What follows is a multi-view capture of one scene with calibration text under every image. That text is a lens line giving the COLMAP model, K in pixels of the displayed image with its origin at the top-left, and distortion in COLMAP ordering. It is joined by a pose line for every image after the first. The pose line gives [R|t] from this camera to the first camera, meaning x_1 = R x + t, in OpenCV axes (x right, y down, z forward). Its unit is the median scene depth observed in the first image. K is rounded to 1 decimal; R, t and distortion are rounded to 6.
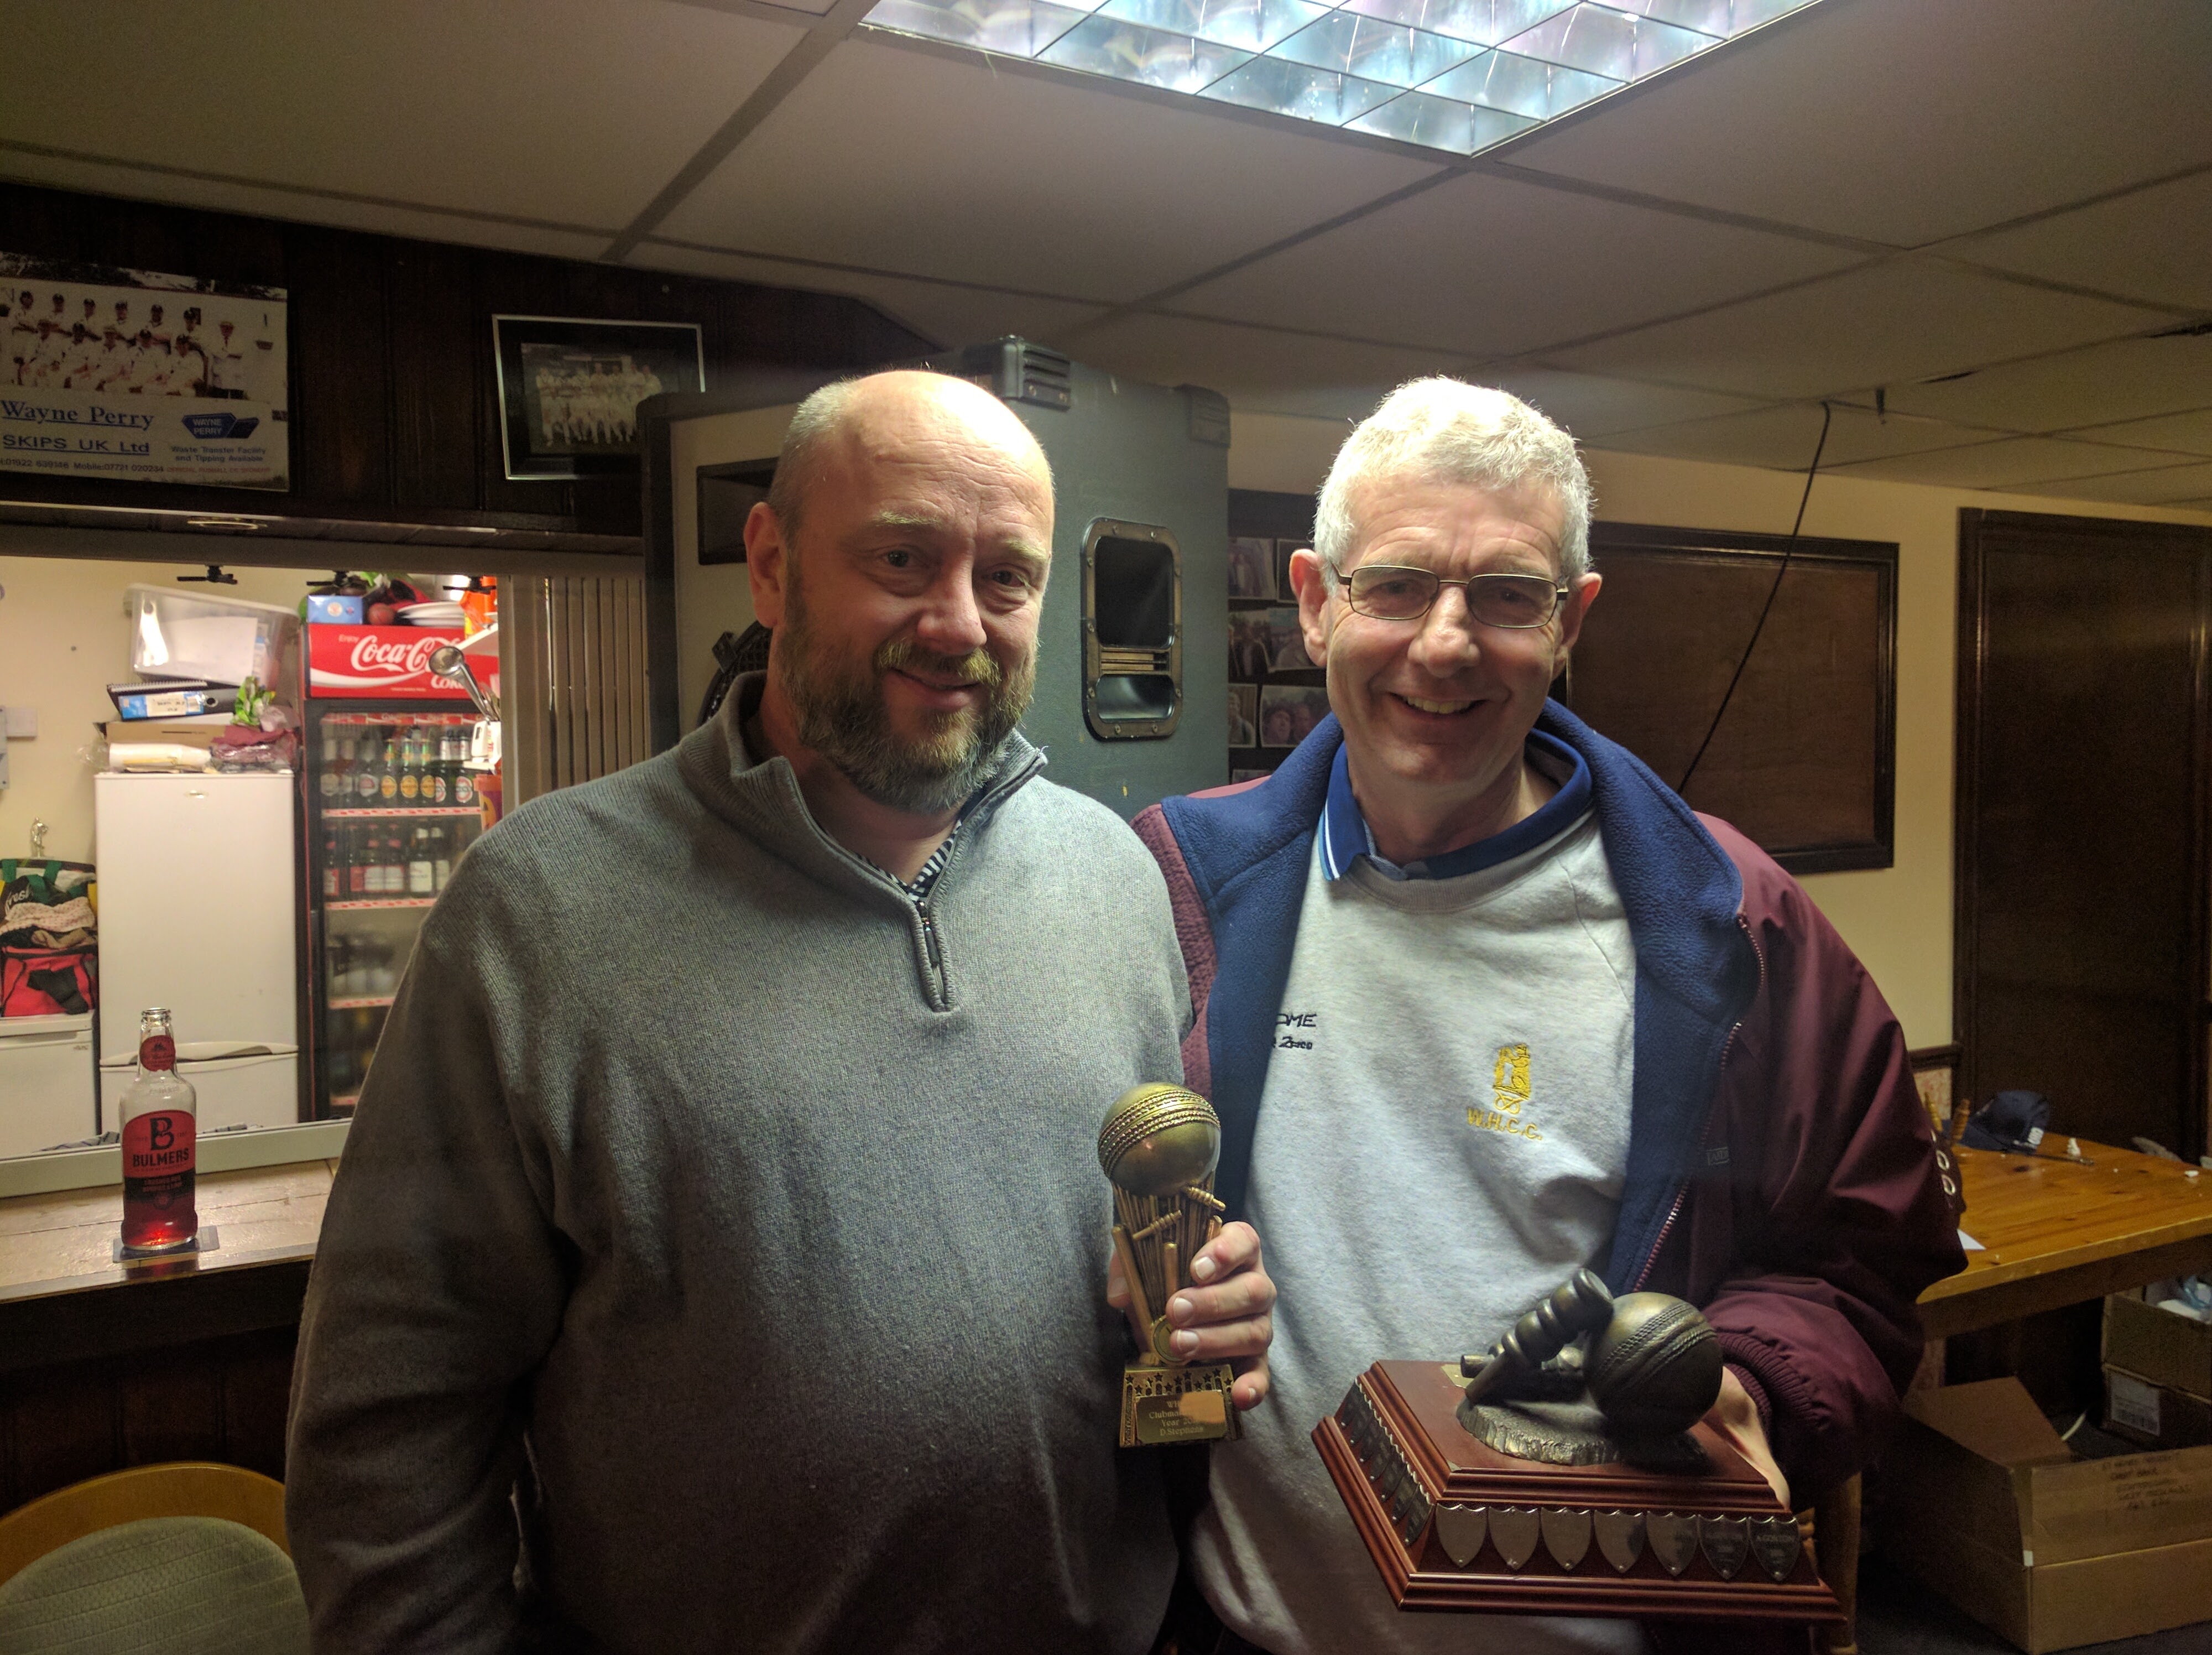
lens RADIAL K [[1669.3, 0, 1088.5], [0, 1669.3, 825.6], [0, 0, 1]] dist [-0.006589, 0.035623]
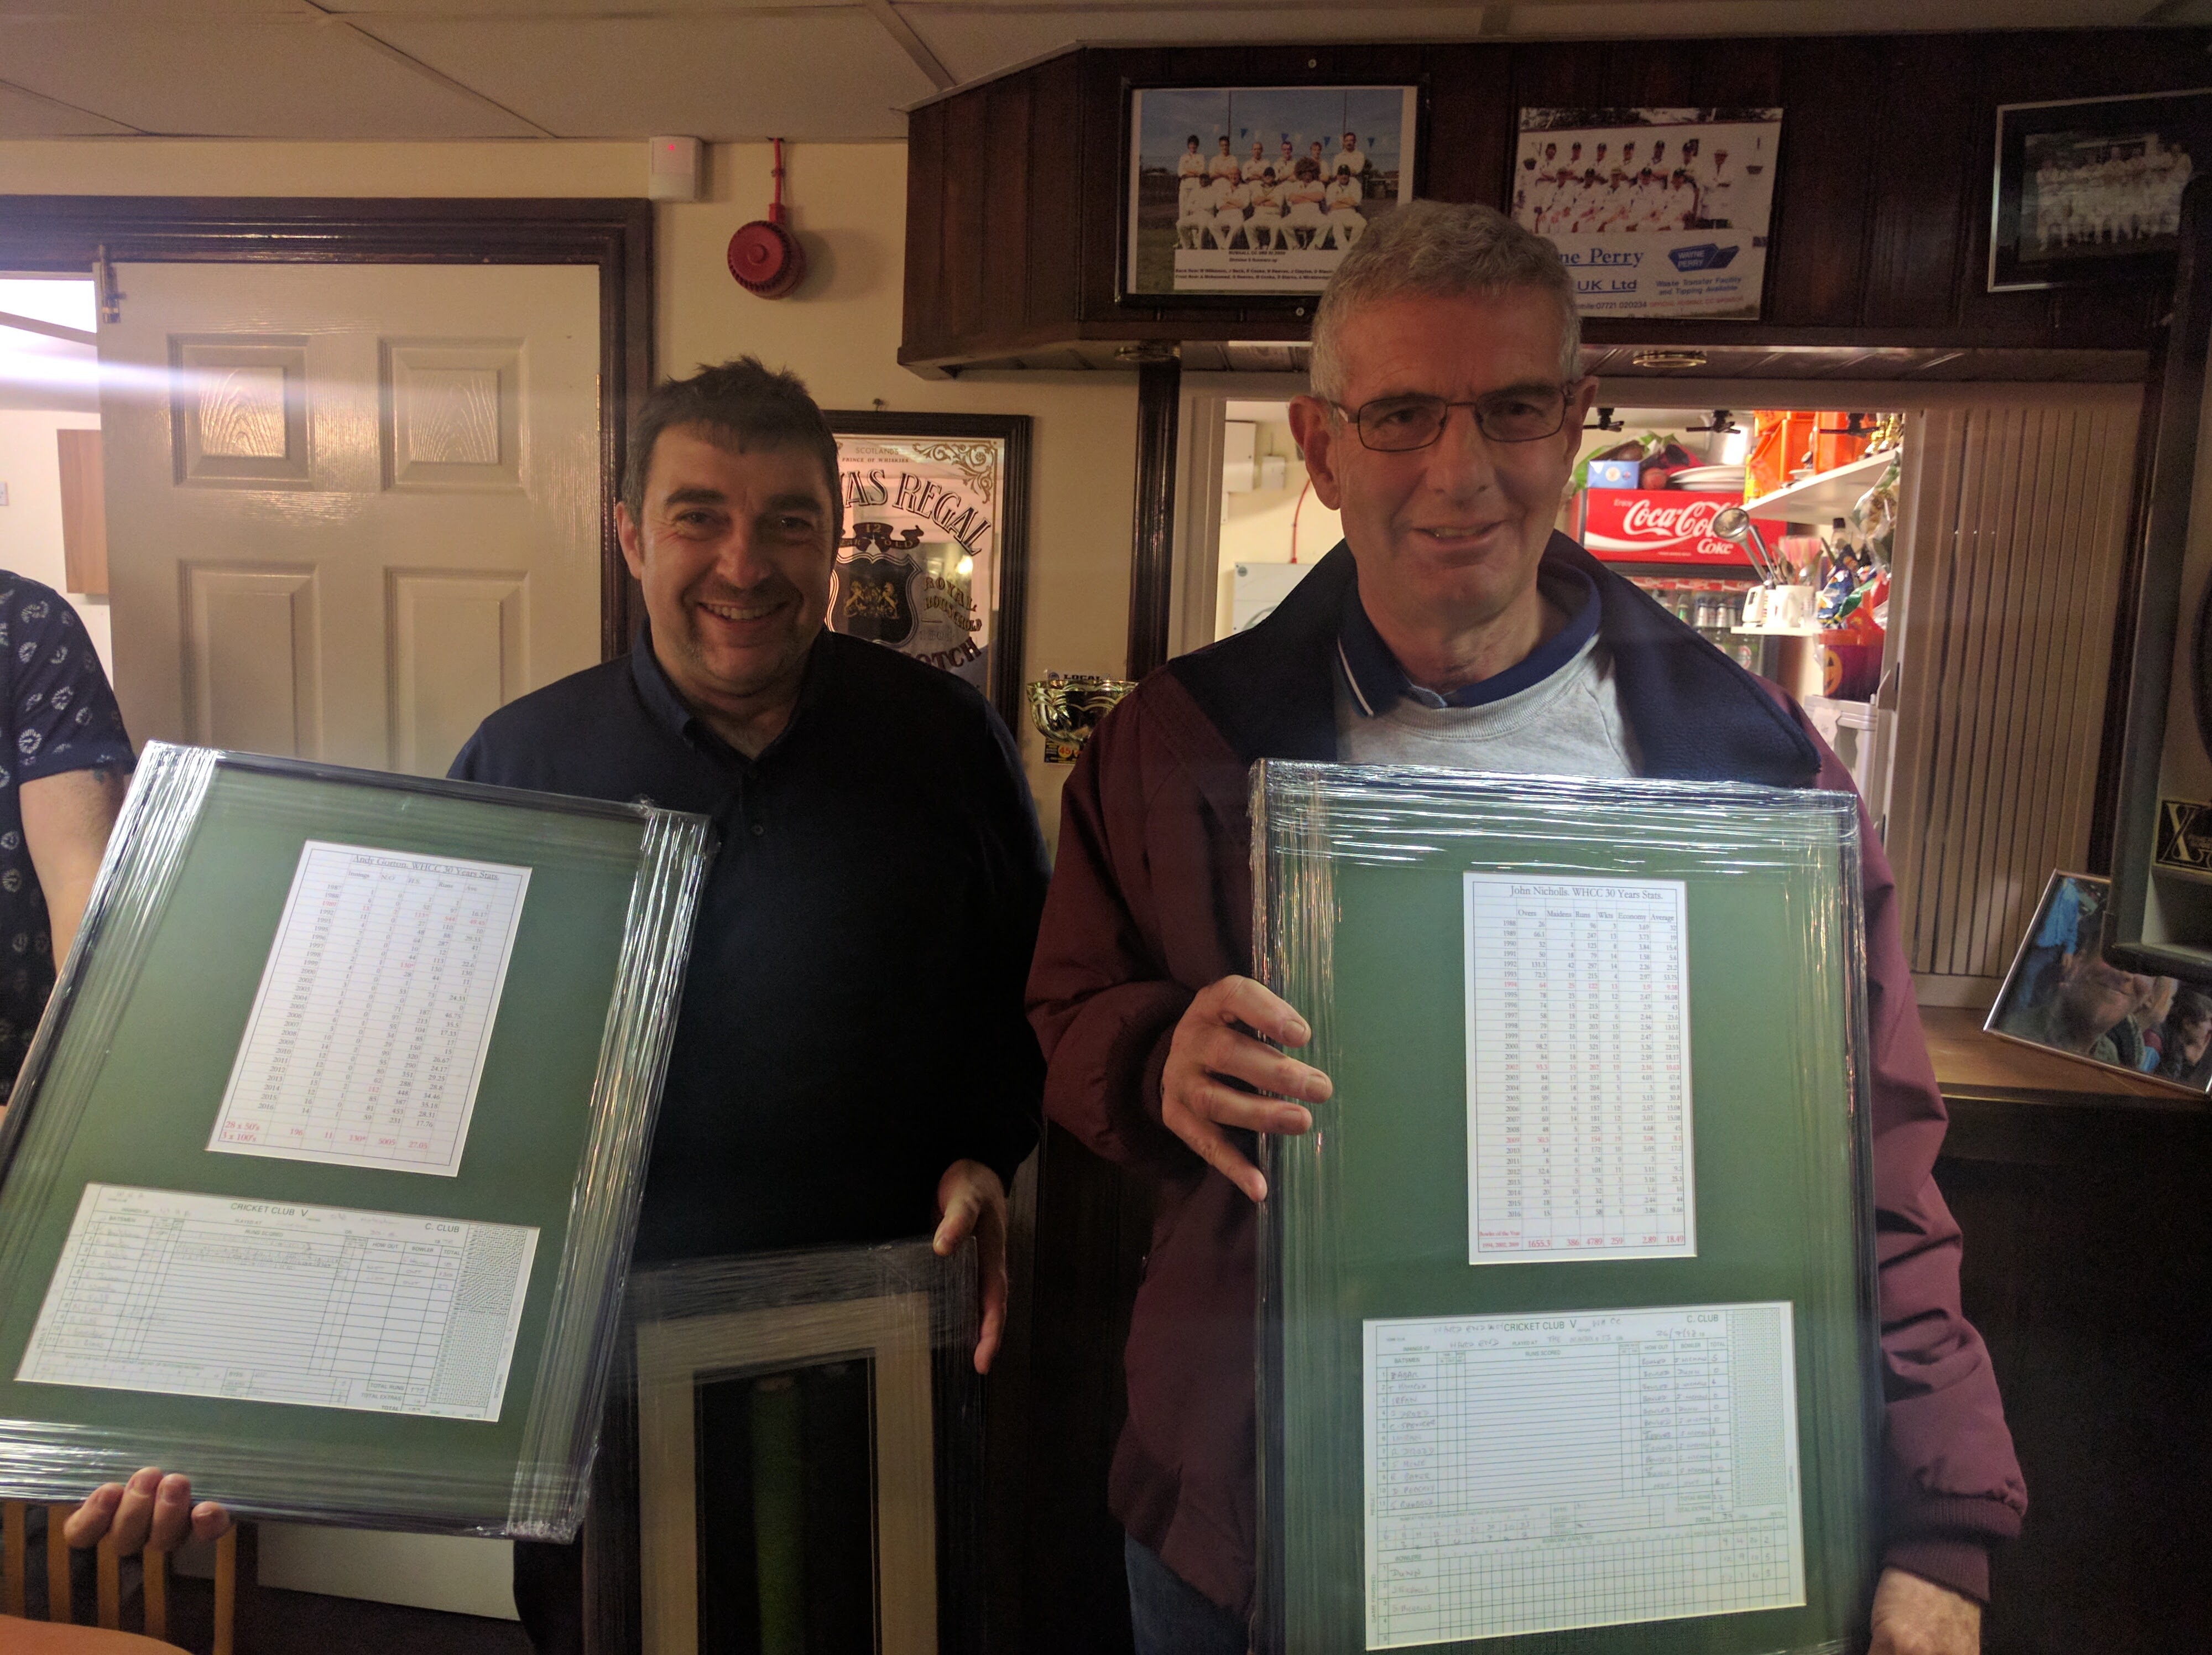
lens RADIAL K [[1669.3, 0, 1110.3], [0, 1669.3, 825.2], [0, 0, 1]] dist [-0.006589, 0.035623]
pose [[0.791014, 0.112577, -0.601351, -0.142511], [-0.070812, 0.993165, 0.092782, 0.031760], [0.607686, -0.030809, 0.793580, -0.030448]]
